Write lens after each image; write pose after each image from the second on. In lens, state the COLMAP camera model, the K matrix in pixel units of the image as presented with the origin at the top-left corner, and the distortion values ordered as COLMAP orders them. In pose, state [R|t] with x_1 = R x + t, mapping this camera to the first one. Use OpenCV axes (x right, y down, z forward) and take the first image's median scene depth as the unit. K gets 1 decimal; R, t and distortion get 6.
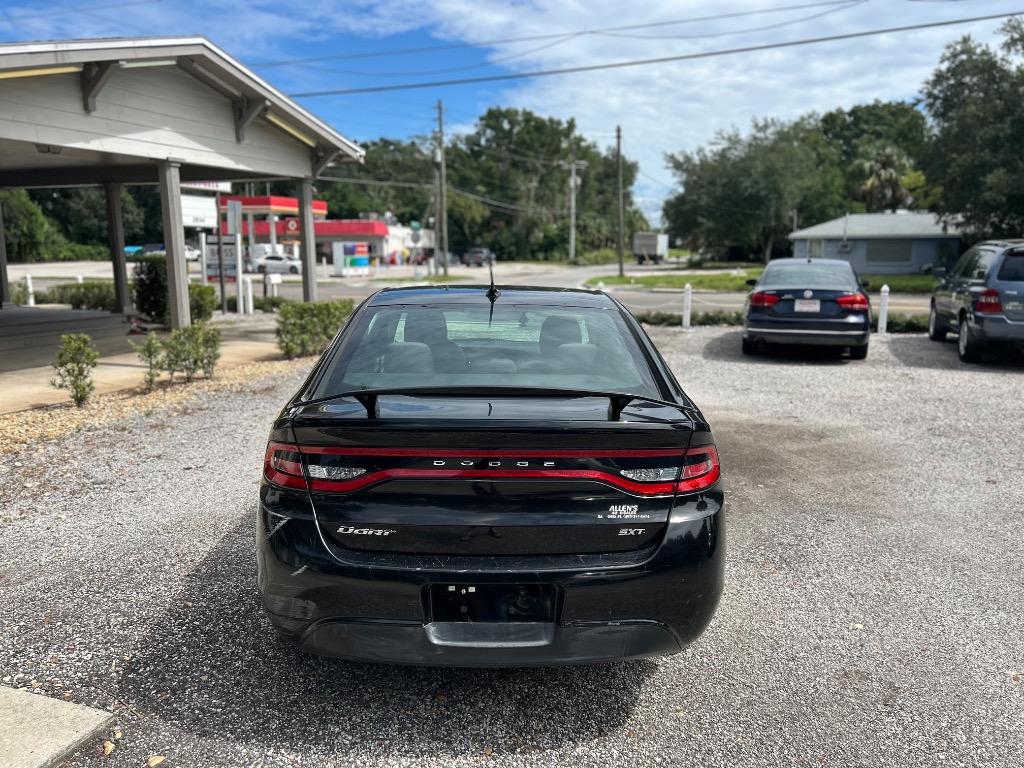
lens RADIAL K [[772.4, 0, 508.7], [0, 772.4, 388.4], [0, 0, 1]] dist [0.034707, -0.034447]
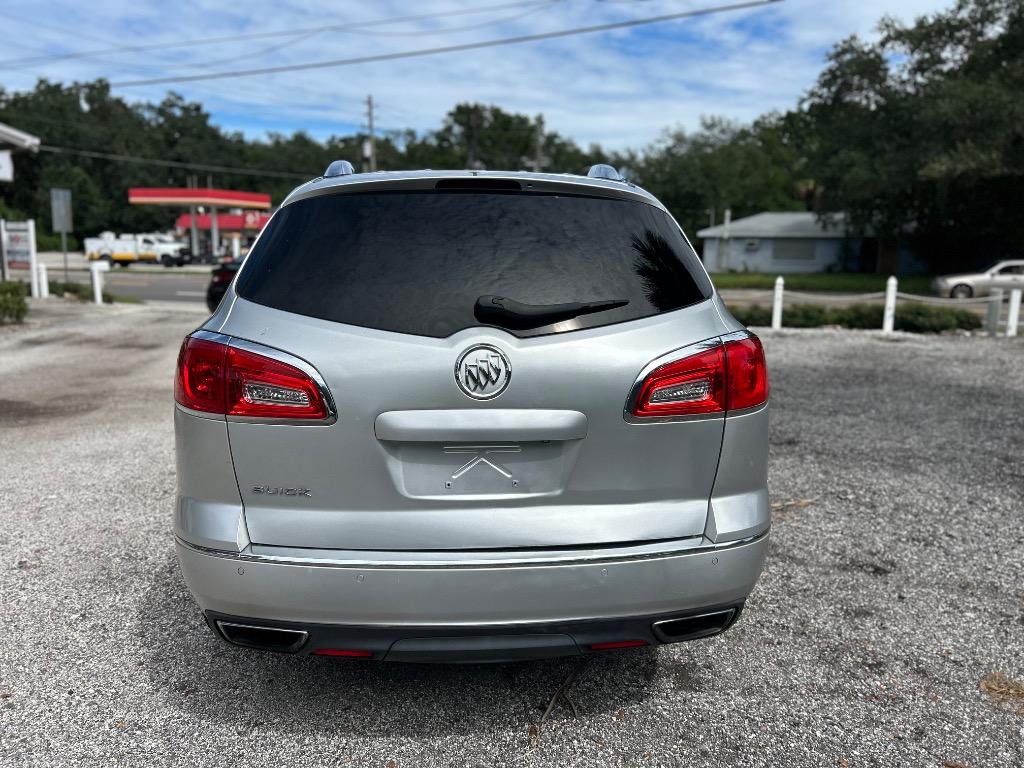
lens RADIAL K [[772.4, 0, 508.7], [0, 772.4, 388.4], [0, 0, 1]] dist [0.034707, -0.034447]
pose [[0.999616, 0.015226, -0.023138, 0.096026], [-0.015145, 0.999879, 0.003651, 0.002943], [0.023191, -0.003300, 0.999726, -0.006860]]
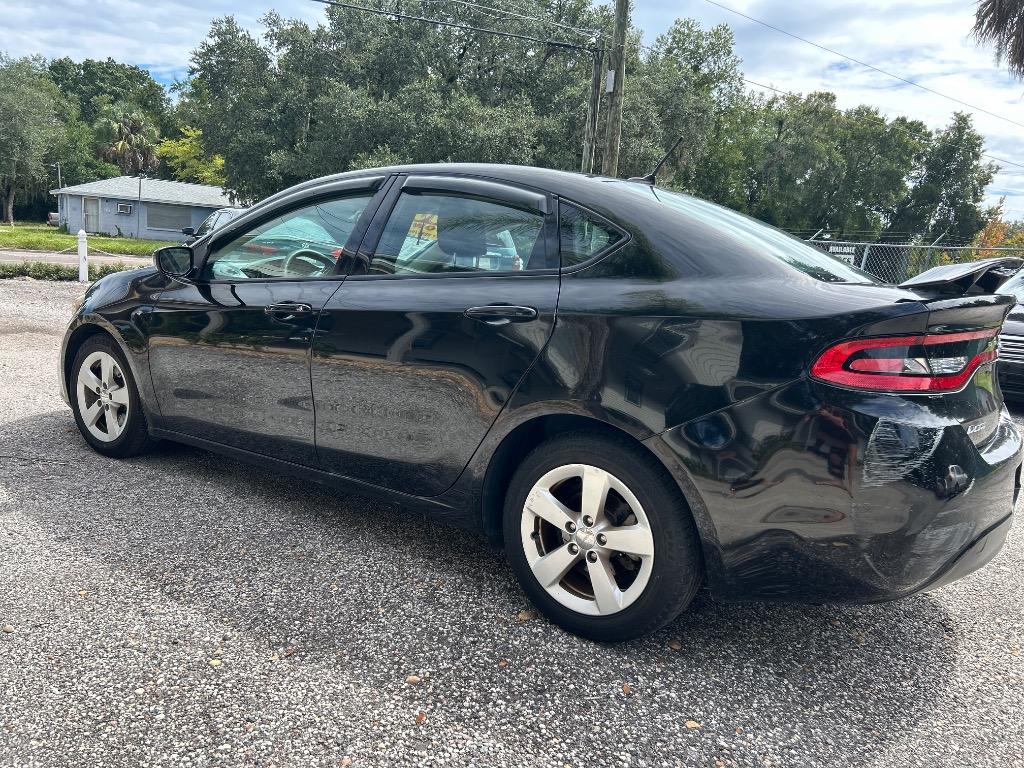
lens RADIAL K [[772.4, 0, 508.7], [0, 772.4, 388.4], [0, 0, 1]] dist [0.034707, -0.034447]
pose [[0.604789, -0.097693, 0.790371, -0.039944], [0.067806, 0.995160, 0.071121, 0.001475], [-0.793494, 0.010579, 0.608486, 0.029795]]
